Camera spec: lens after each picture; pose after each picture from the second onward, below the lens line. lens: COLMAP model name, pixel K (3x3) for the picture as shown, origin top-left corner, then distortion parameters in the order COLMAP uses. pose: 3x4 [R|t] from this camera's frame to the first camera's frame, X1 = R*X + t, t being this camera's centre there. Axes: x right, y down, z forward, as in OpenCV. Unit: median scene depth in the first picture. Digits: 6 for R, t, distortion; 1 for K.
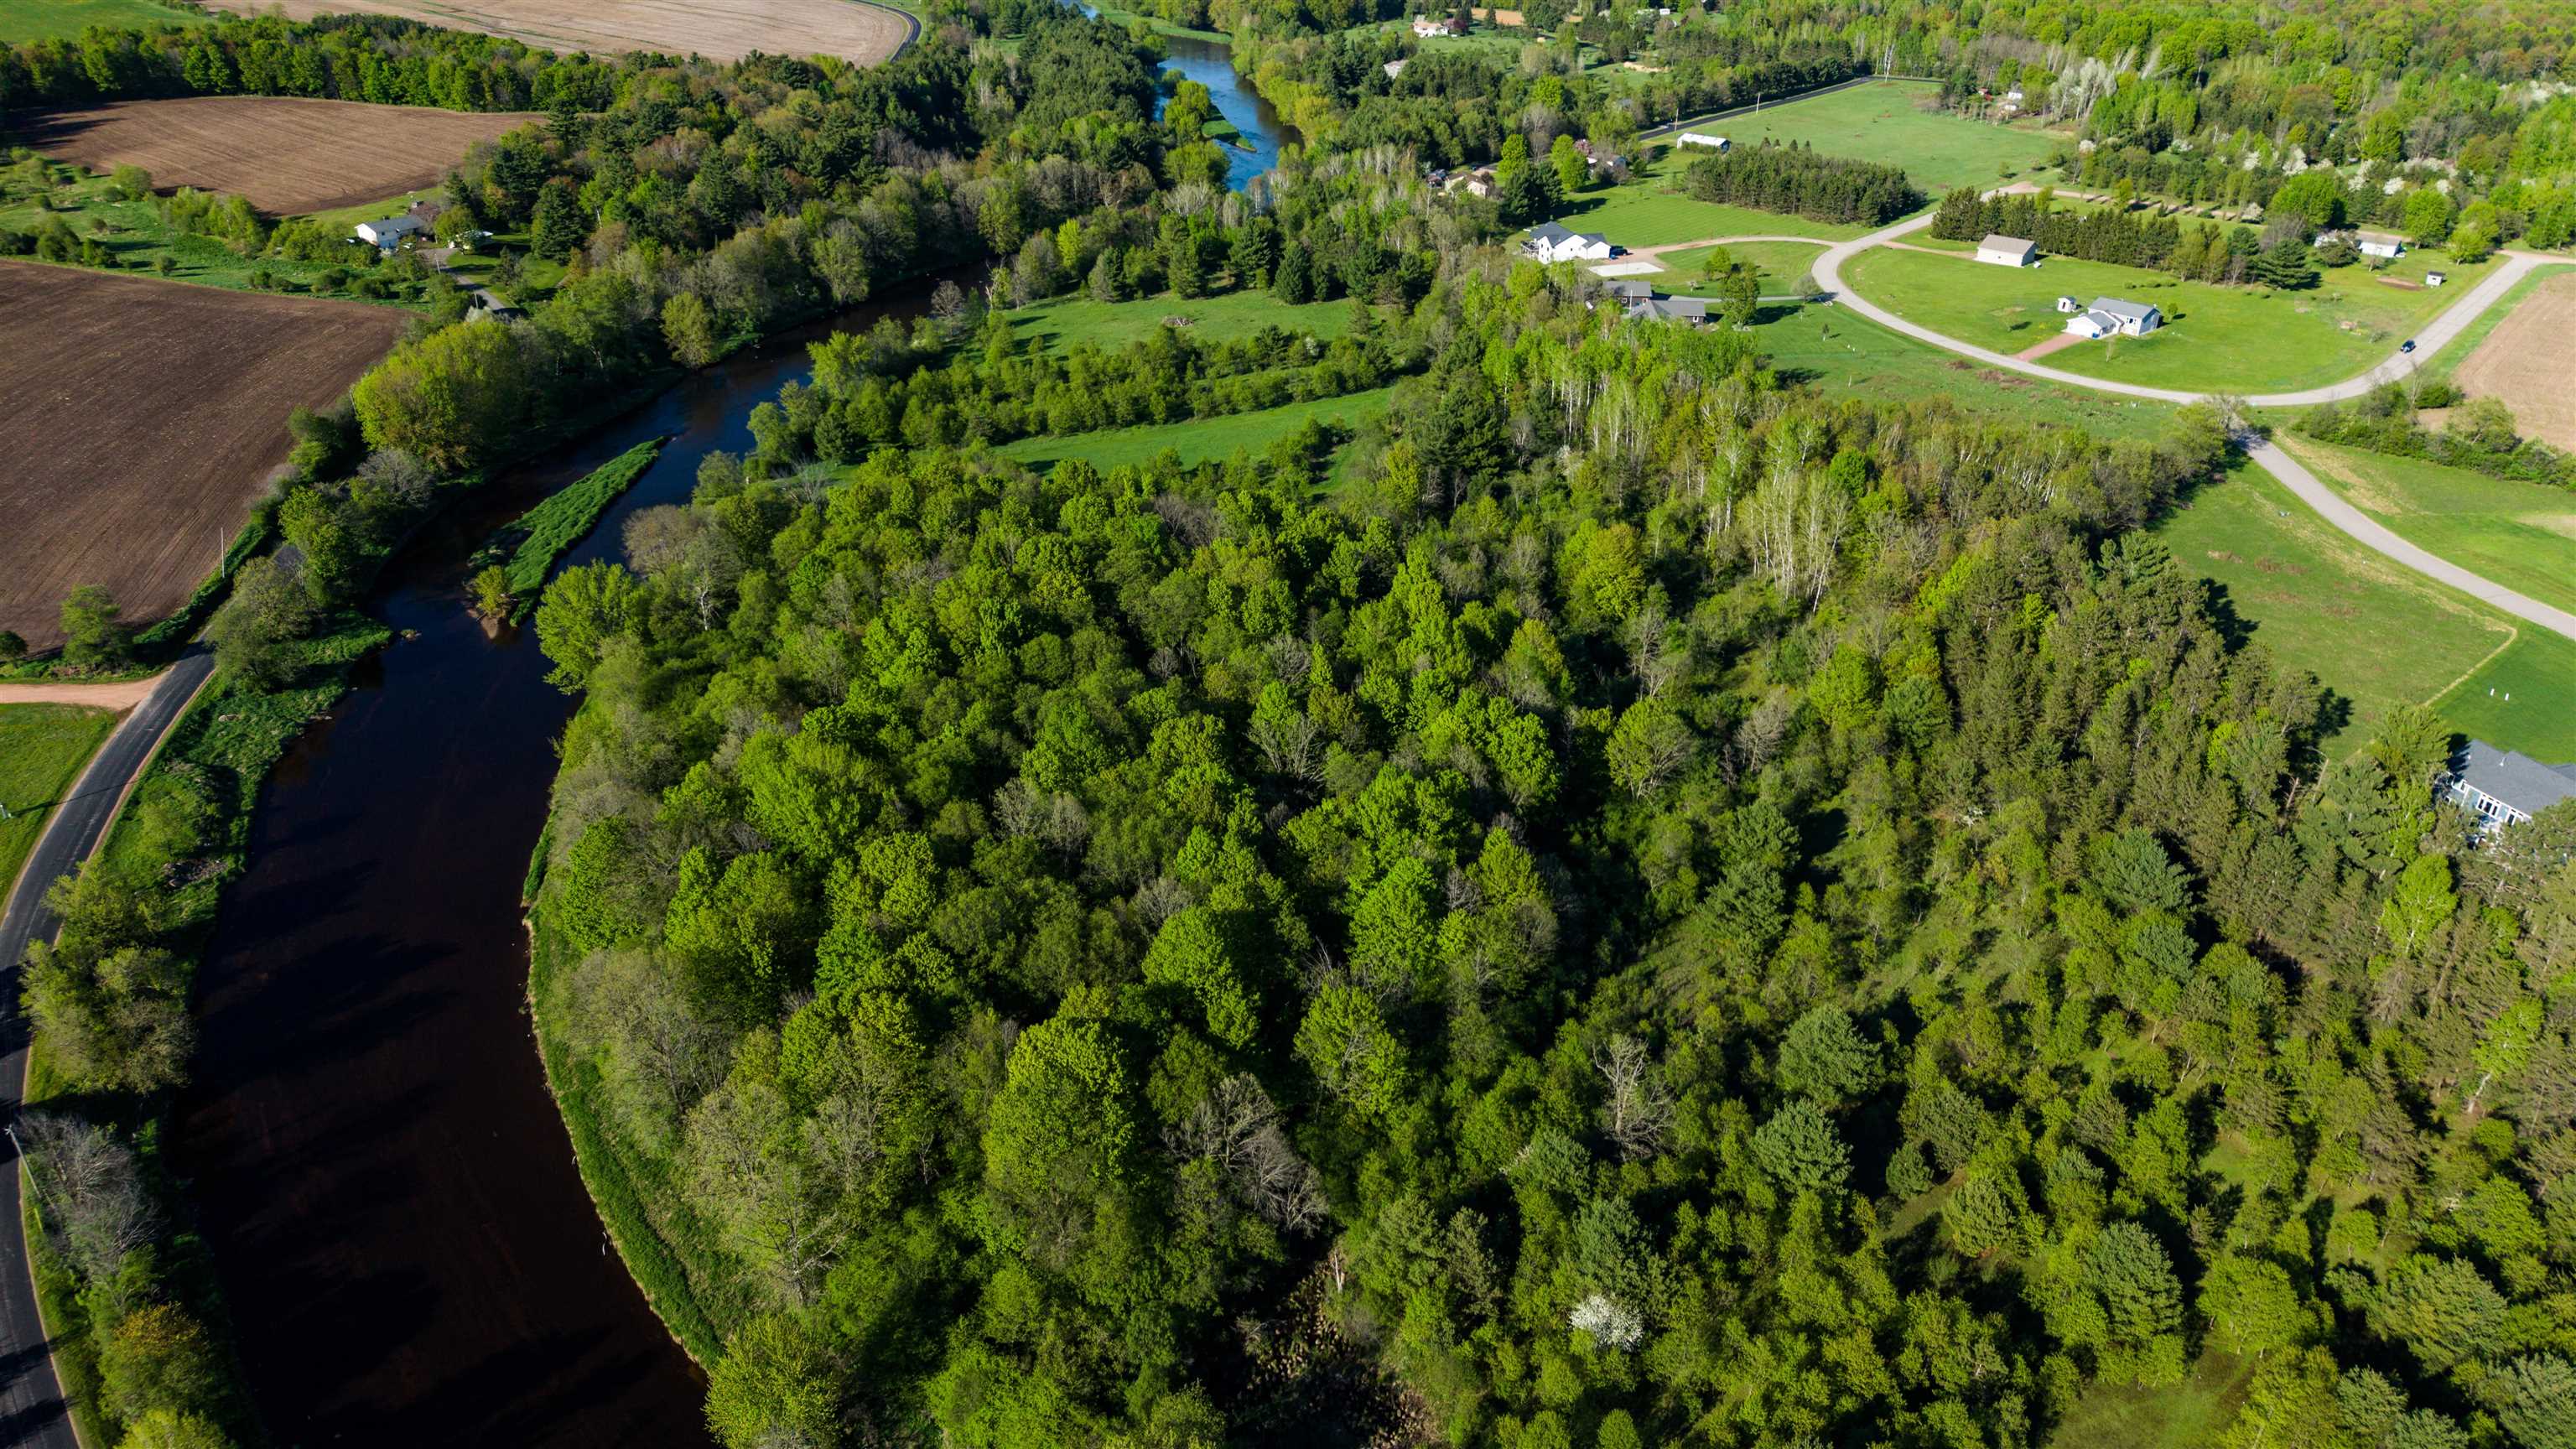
lens RADIAL K [[1751.2, 0, 1288.0], [0, 1751.2, 724.5], [0, 0, 1]] dist [0.035001, -0.041995]
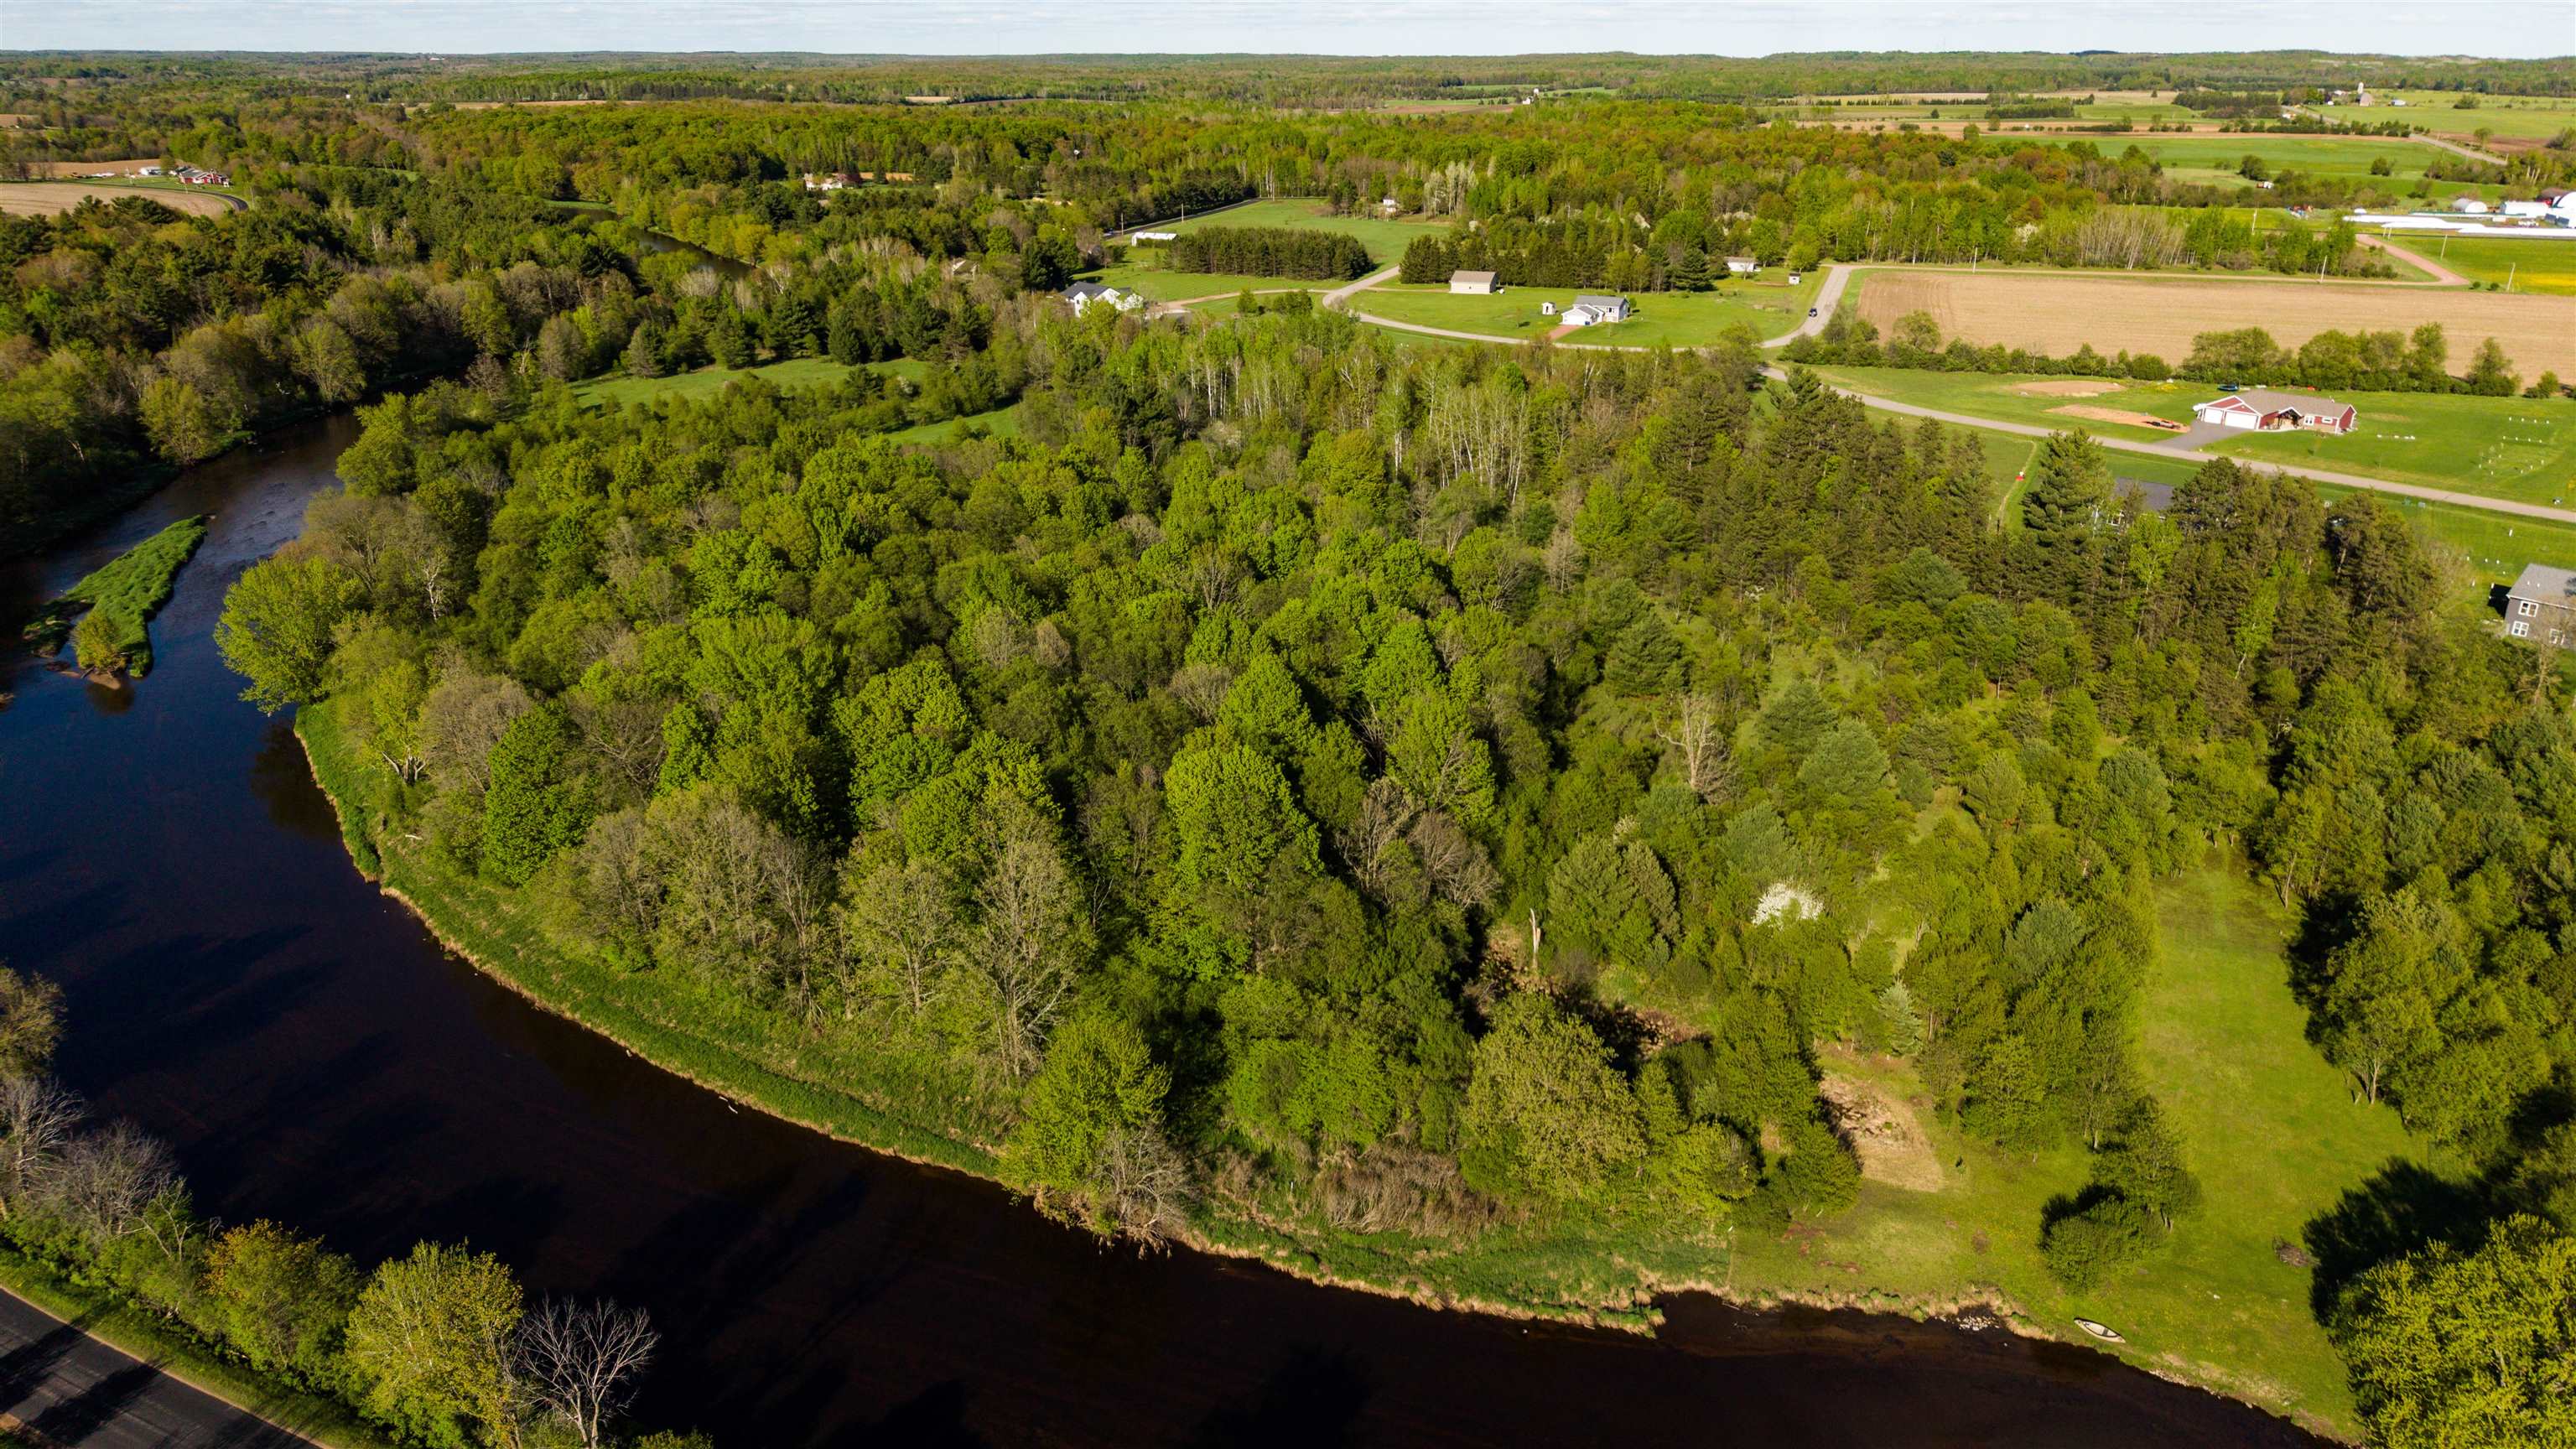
lens RADIAL K [[1747.9, 0, 1288.0], [0, 1747.9, 724.5], [0, 0, 1]] dist [0.019110, -0.015507]
pose [[0.922114, -0.140377, 0.360556, -0.151901], [0.182422, 0.979524, -0.085177, 0.085489], [-0.341216, 0.144316, 0.928840, 0.030159]]
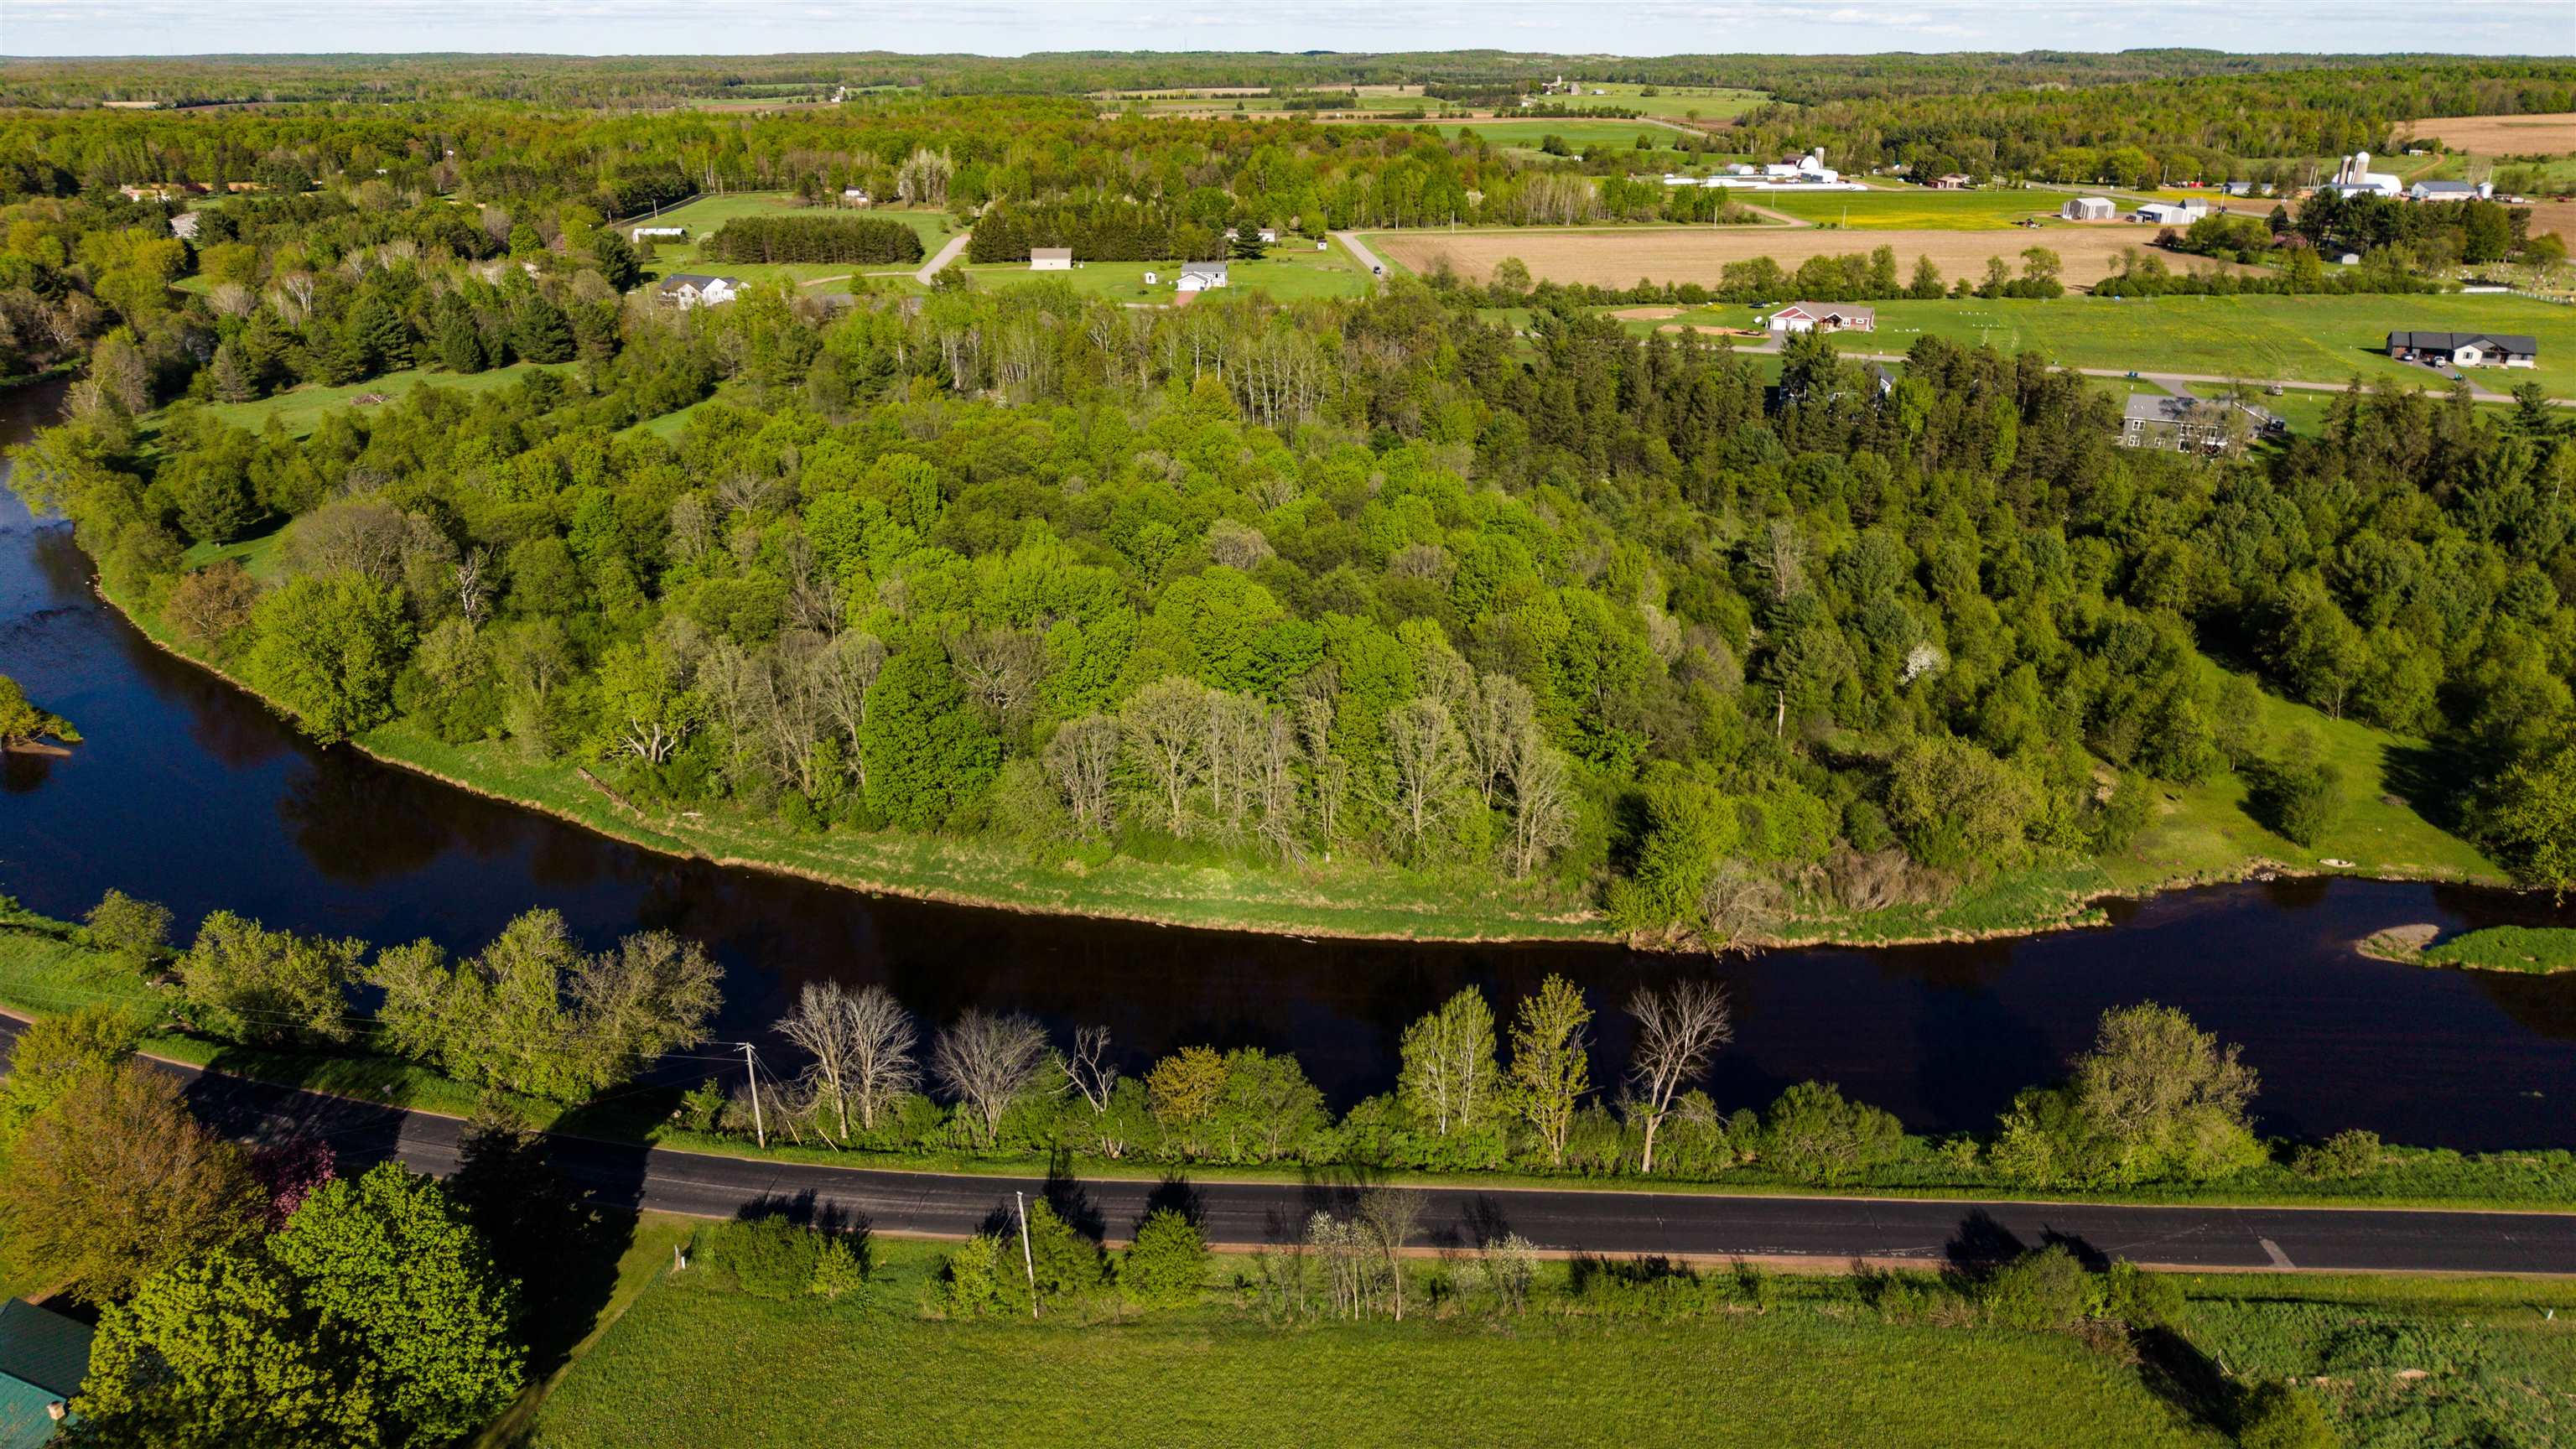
lens RADIAL K [[1747.9, 0, 1288.0], [0, 1747.9, 724.5], [0, 0, 1]] dist [0.019110, -0.015507]
pose [[0.687590, -0.262974, 0.676804, -0.364905], [0.342567, 0.939340, 0.016956, 0.059973], [-0.640209, 0.220192, 0.735968, 0.098395]]
